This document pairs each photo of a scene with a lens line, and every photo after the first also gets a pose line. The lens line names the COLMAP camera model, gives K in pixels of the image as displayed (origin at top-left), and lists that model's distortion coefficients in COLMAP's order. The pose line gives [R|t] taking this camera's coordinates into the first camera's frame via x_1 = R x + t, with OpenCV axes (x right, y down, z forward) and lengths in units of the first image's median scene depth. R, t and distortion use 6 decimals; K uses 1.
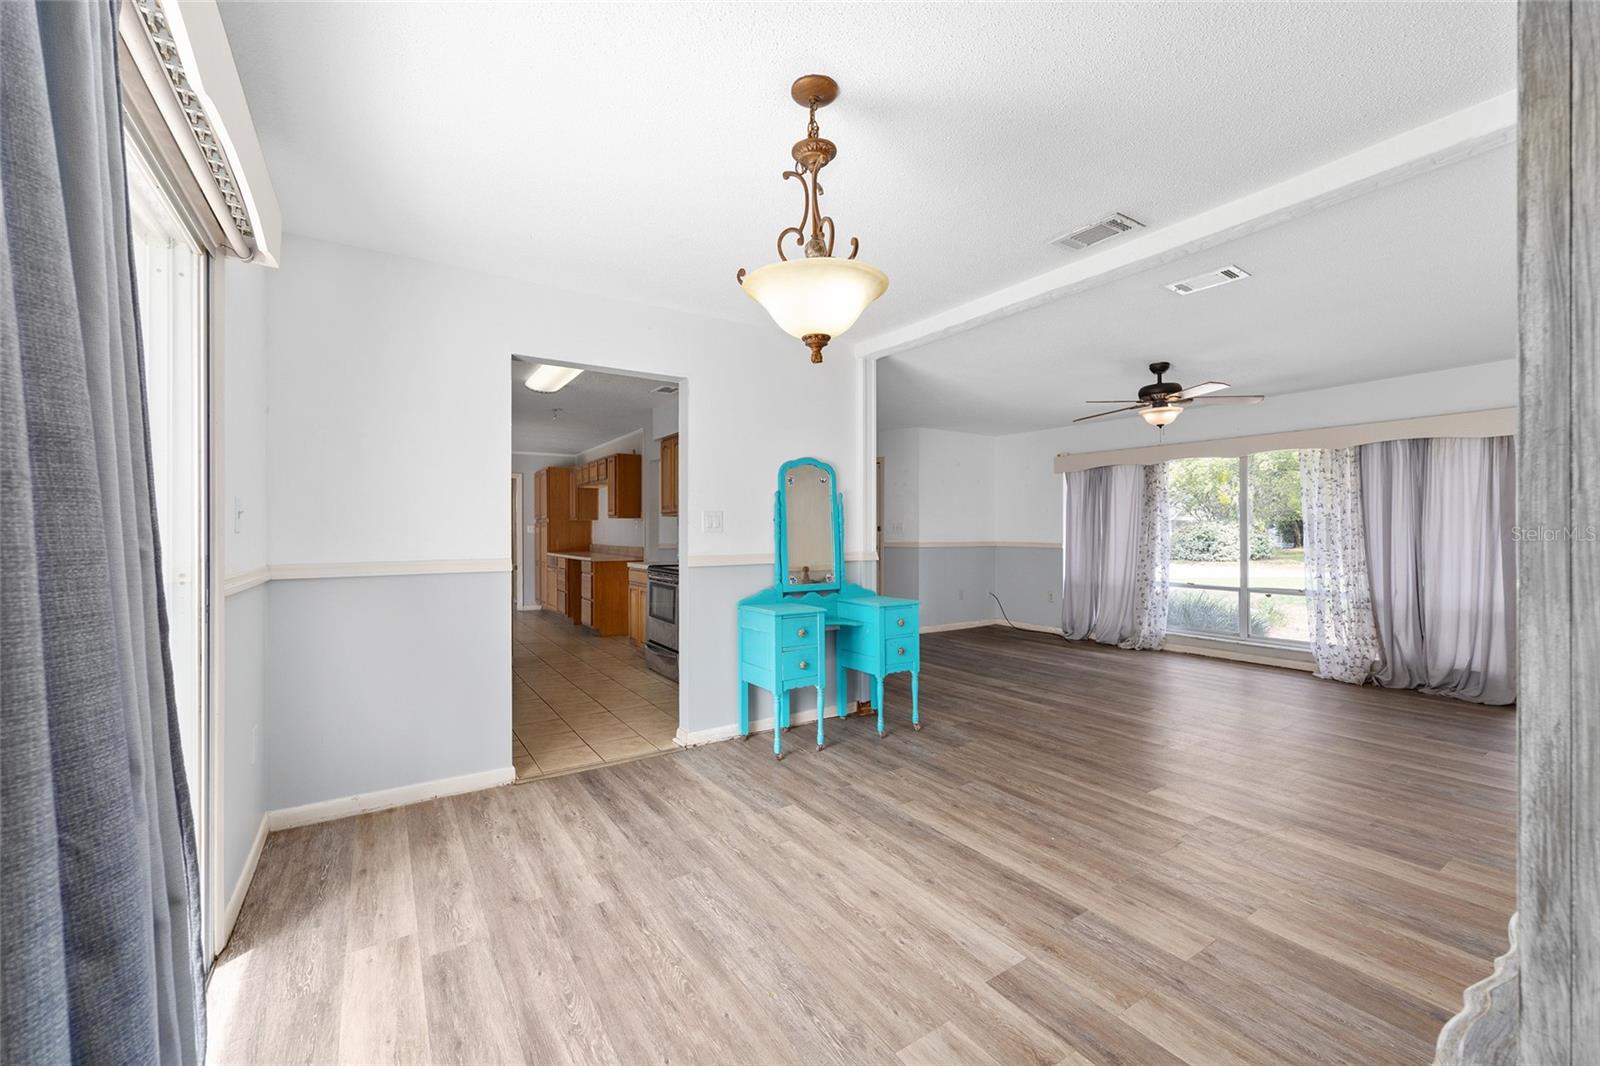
lens RADIAL K [[648.2, 0, 801.8], [0, 648.2, 530.6], [0, 0, 1]] dist [0.007226, 0.000208]
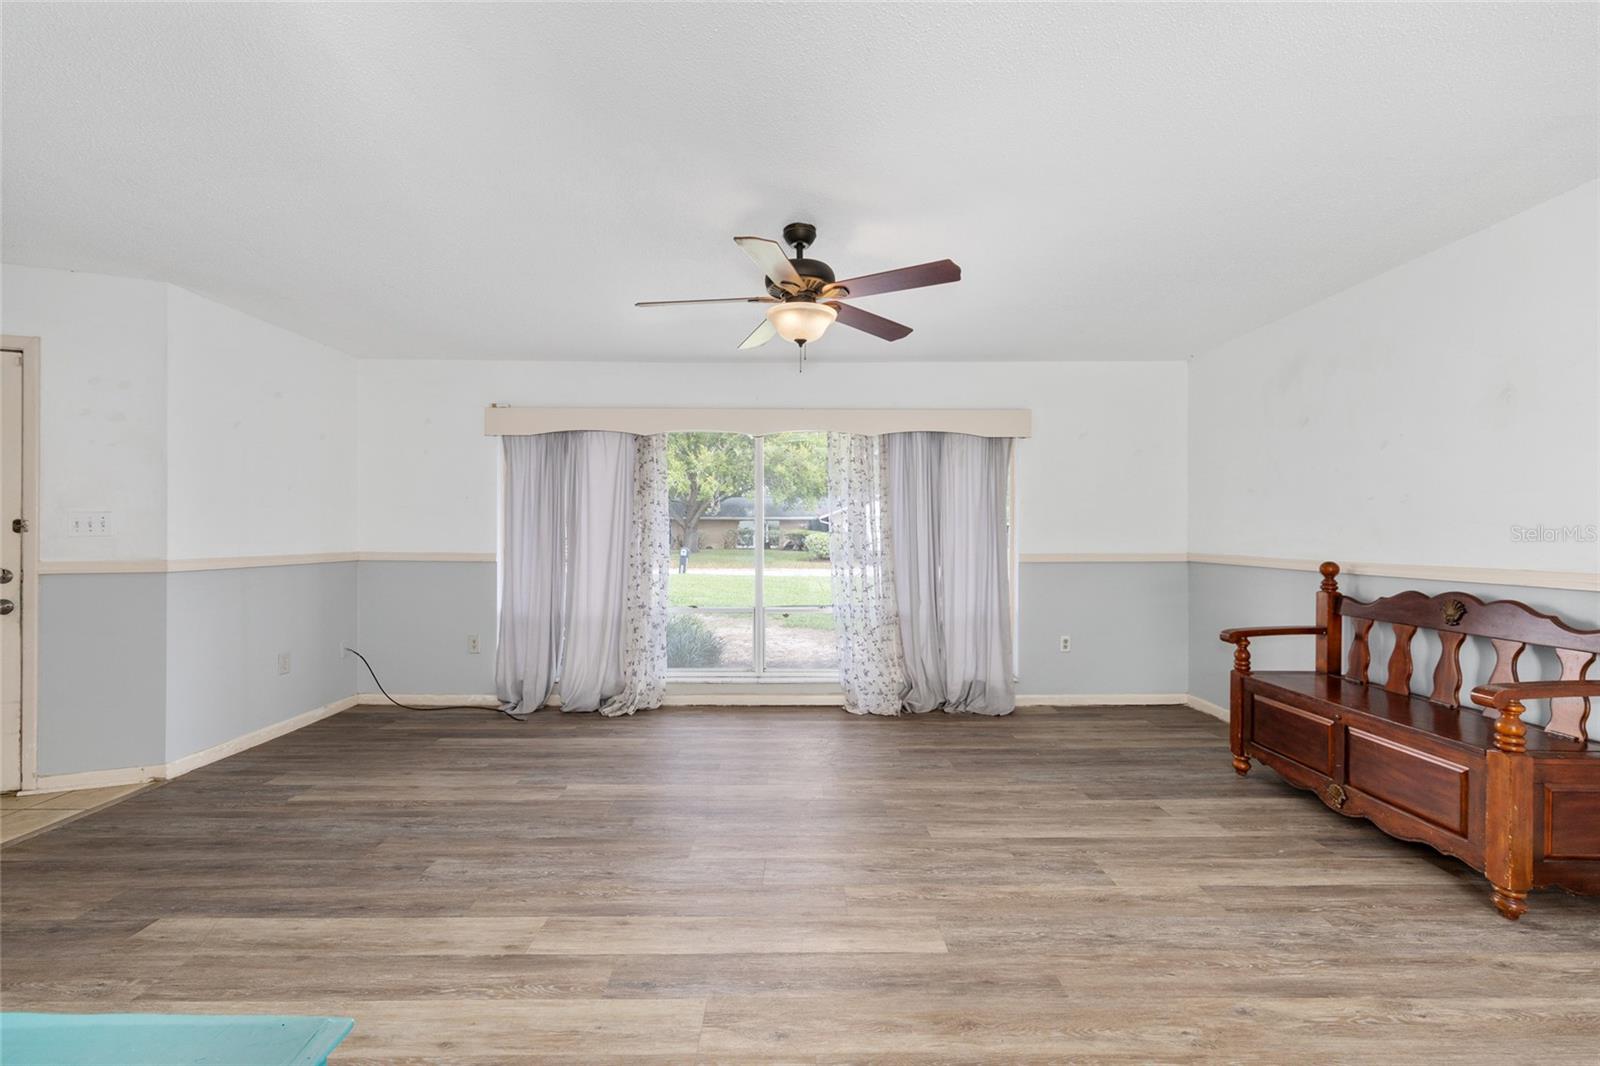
lens RADIAL K [[645.8, 0, 802.9], [0, 645.8, 536.0], [0, 0, 1]] dist [0.000077, -0.000058]
pose [[0.555491, -0.002222, 0.831519, 0.102407], [-0.001499, 0.999992, 0.003674, 0.000966], [-0.831521, -0.003287, 0.555484, 0.706213]]
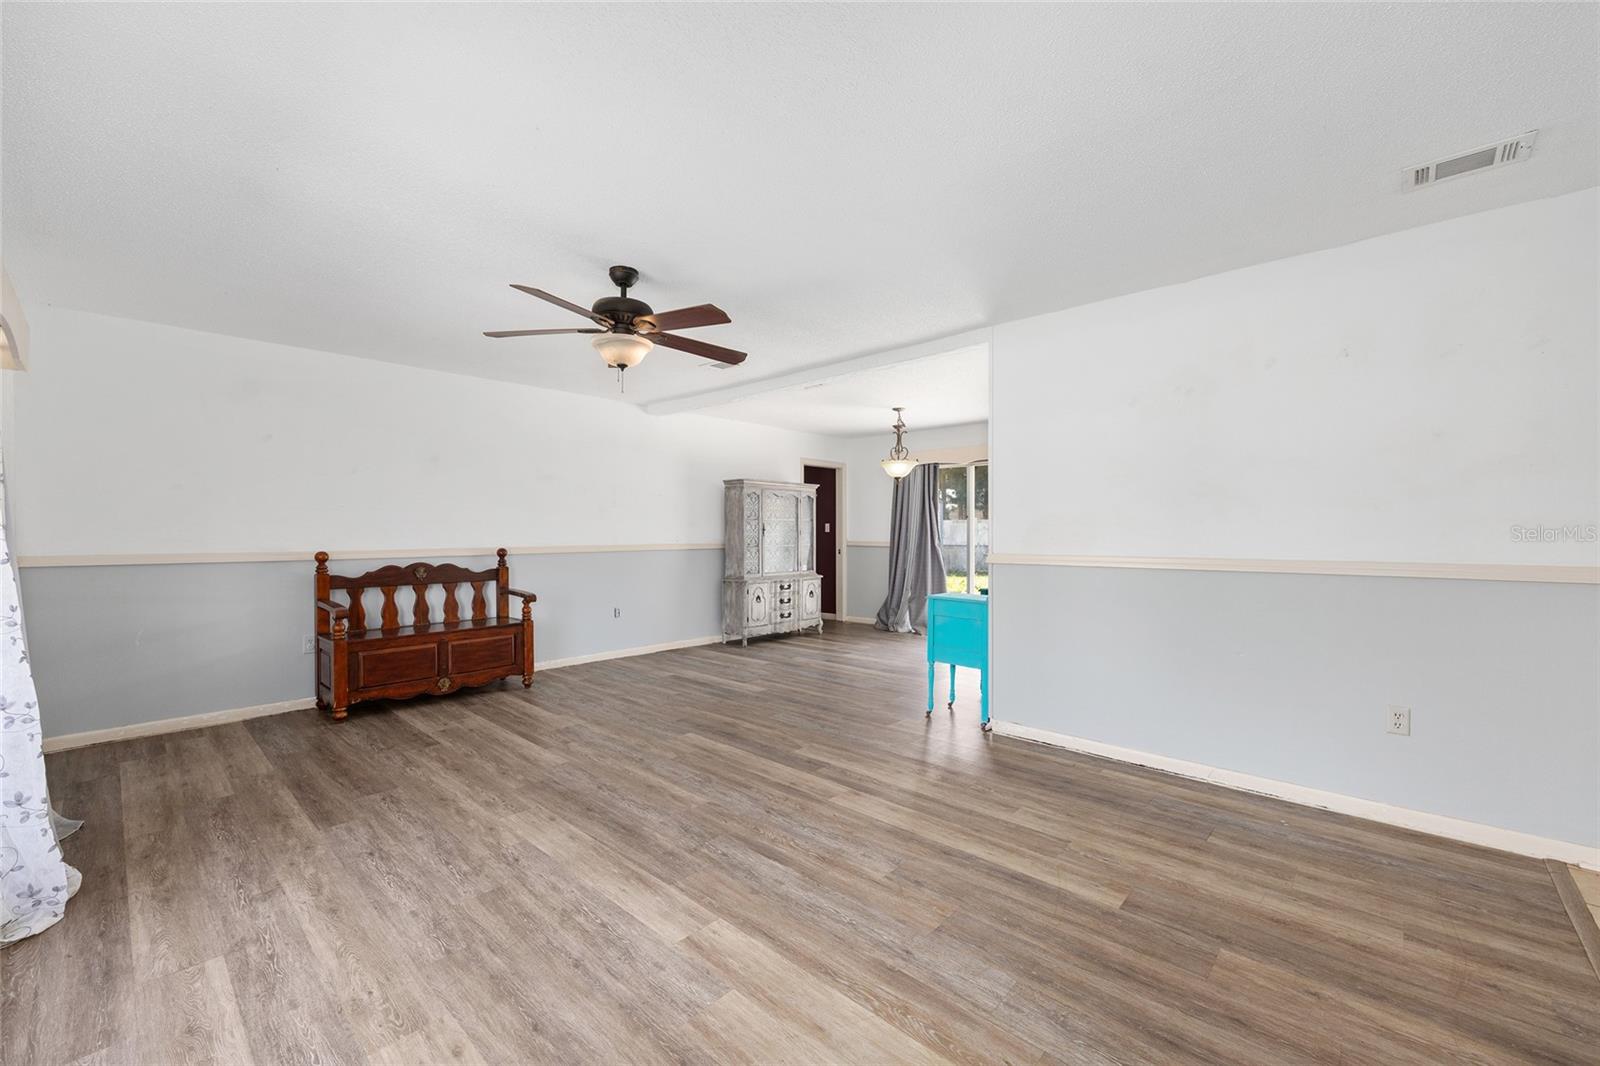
lens RADIAL K [[645.8, 0, 802.9], [0, 645.8, 536.0], [0, 0, 1]] dist [0.000077, -0.000058]
pose [[-0.970873, 0.002964, -0.239574, 0.539825], [0.001363, 0.999976, 0.006848, 0.001956], [0.239589, 0.006322, -0.970854, 1.685687]]
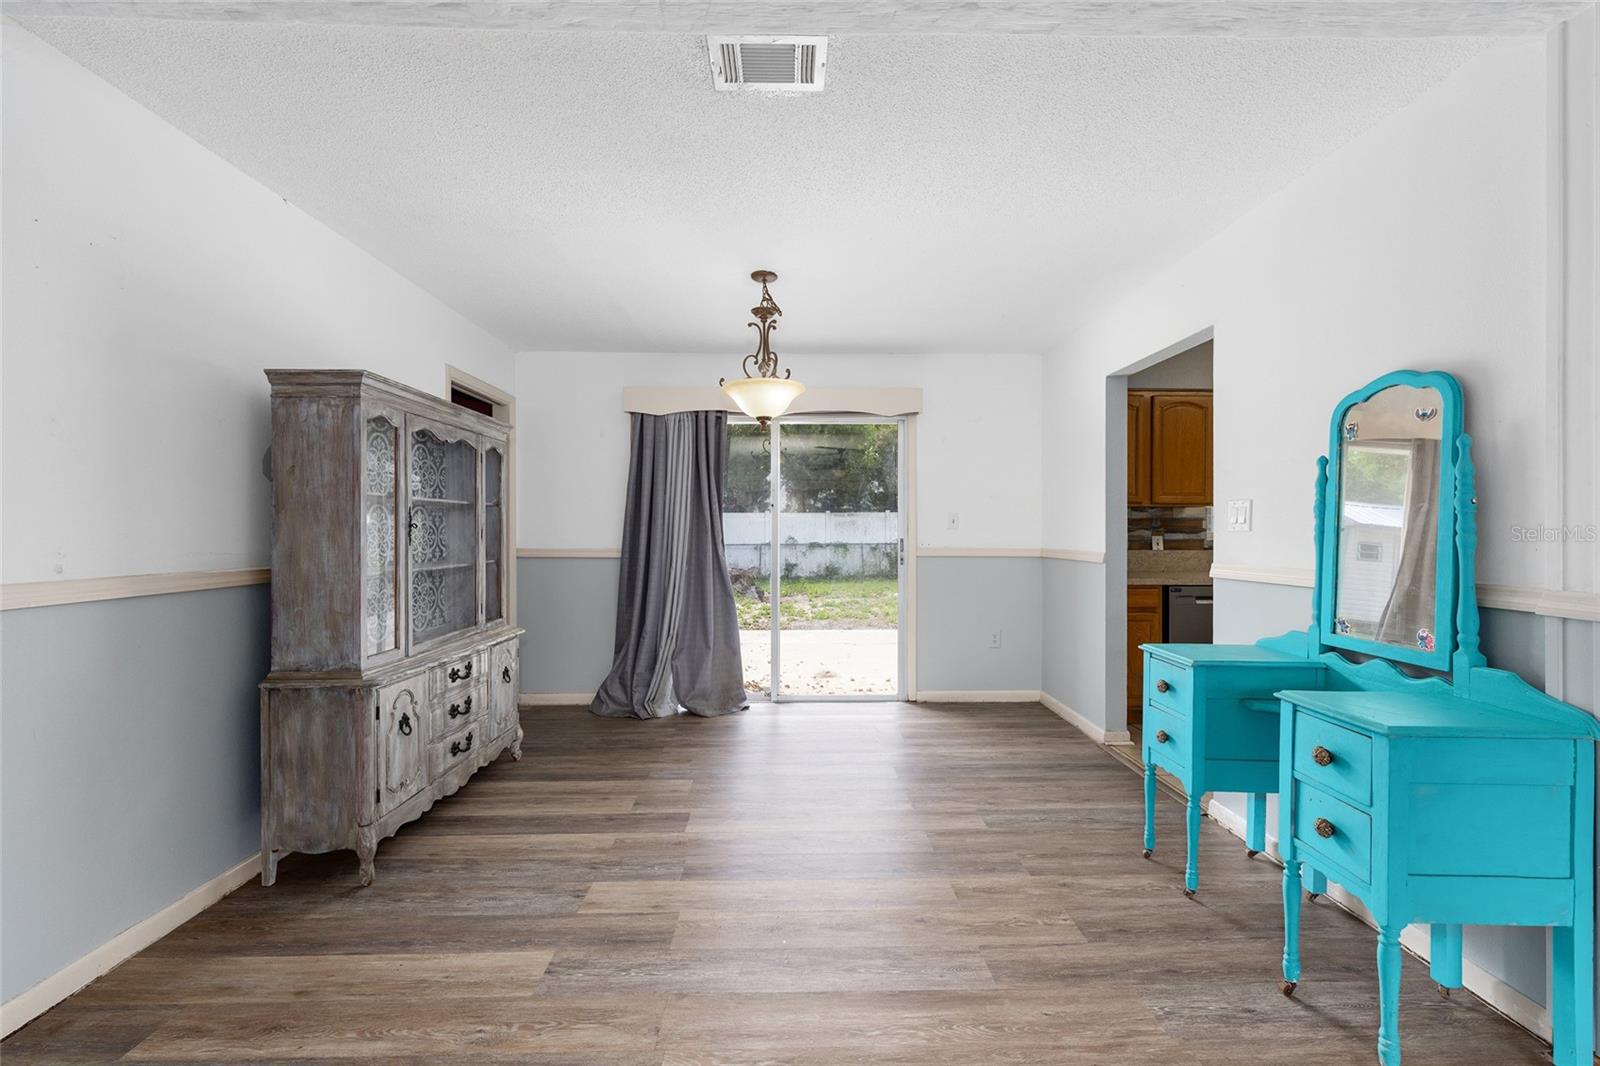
lens RADIAL K [[648.2, 0, 801.8], [0, 648.2, 530.6], [0, 0, 1]] dist [0.007226, 0.000208]
pose [[-0.538999, 0.002608, -0.842302, 0.551389], [0.000760, 0.999996, 0.002610, 0.000079], [0.842306, 0.000766, -0.538999, 0.780282]]
